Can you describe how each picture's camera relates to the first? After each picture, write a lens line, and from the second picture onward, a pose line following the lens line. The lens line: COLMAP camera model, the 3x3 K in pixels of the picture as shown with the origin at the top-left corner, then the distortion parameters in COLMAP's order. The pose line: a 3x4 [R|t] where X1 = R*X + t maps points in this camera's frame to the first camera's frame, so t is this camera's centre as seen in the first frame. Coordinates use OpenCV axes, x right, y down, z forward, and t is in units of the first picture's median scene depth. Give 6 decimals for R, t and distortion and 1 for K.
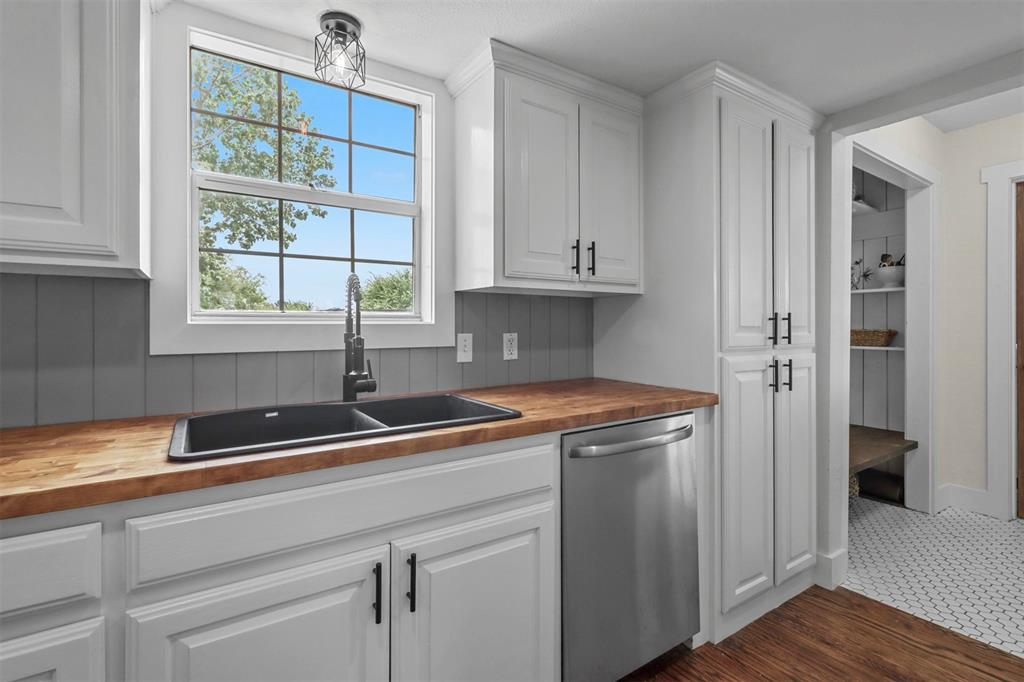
lens RADIAL K [[480.5, 0, 505.7], [0, 480.5, 324.4], [0, 0, 1]] dist [0.000425, 0.000267]
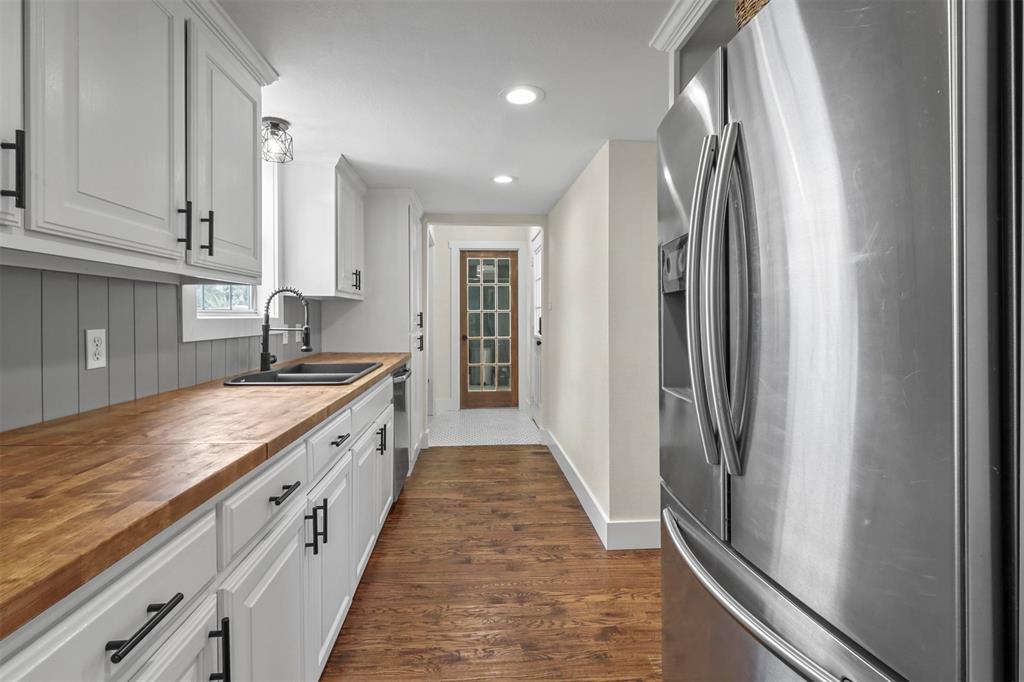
lens RADIAL K [[480.5, 0, 505.7], [0, 480.5, 324.4], [0, 0, 1]] dist [0.000425, 0.000267]
pose [[0.488530, -0.011181, 0.872475, -1.037519], [-0.005498, 0.999859, 0.015892, -0.008159], [-0.872530, -0.012561, 0.488400, -0.305526]]
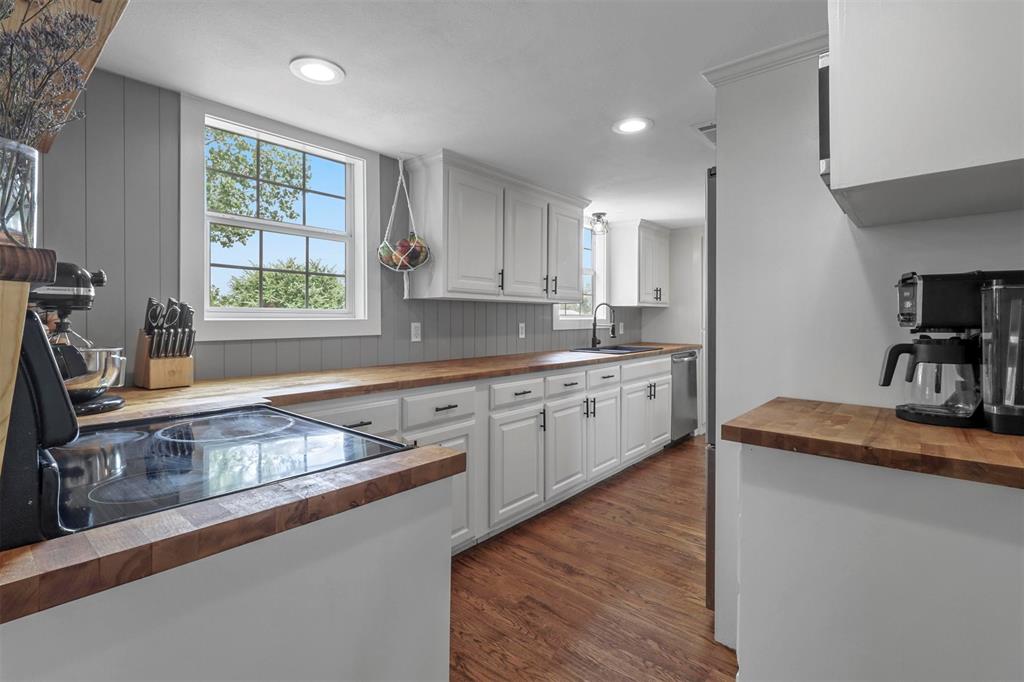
lens RADIAL K [[470.9, 0, 500.3], [0, 470.9, 320.3], [0, 0, 1]] dist [0.001729, 0.000216]
pose [[0.964466, 0.000353, 0.264207, -1.290267], [-0.002404, 0.999969, 0.007438, -0.011897], [-0.264196, -0.007808, 0.964437, -1.213809]]
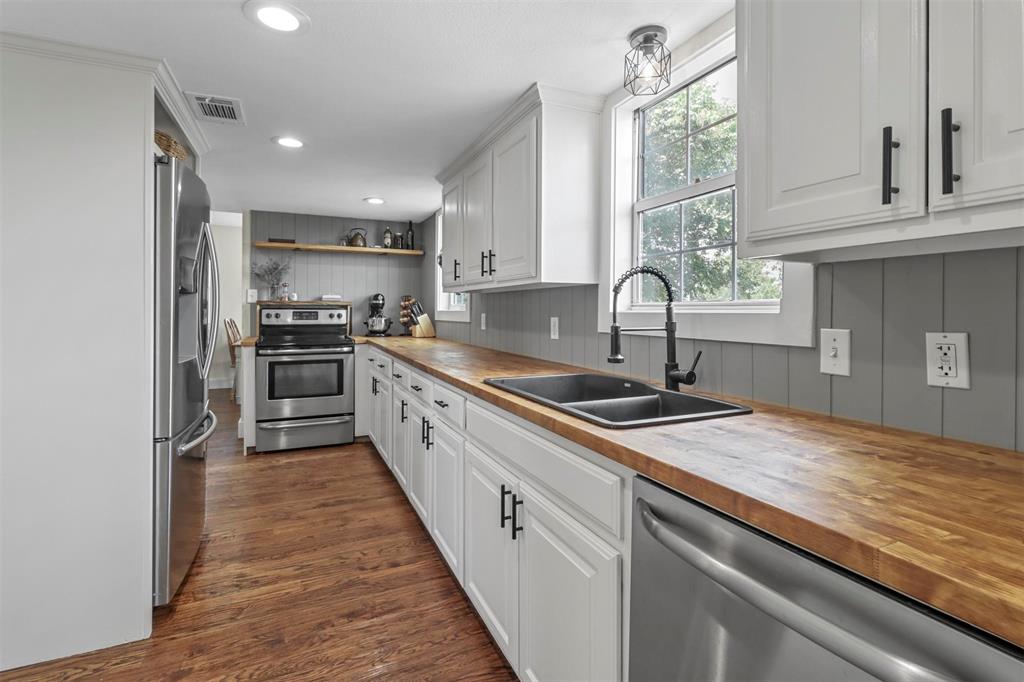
lens RADIAL K [[481.2, 0, 509.9], [0, 481.2, 297.2], [0, 0, 1]] dist [-0.000912, -0.000244]
pose [[-0.156505, -0.026080, -0.987333, 0.615040], [0.000790, 0.999648, -0.026531, -0.006781], [0.987677, -0.004932, -0.156429, 0.674160]]
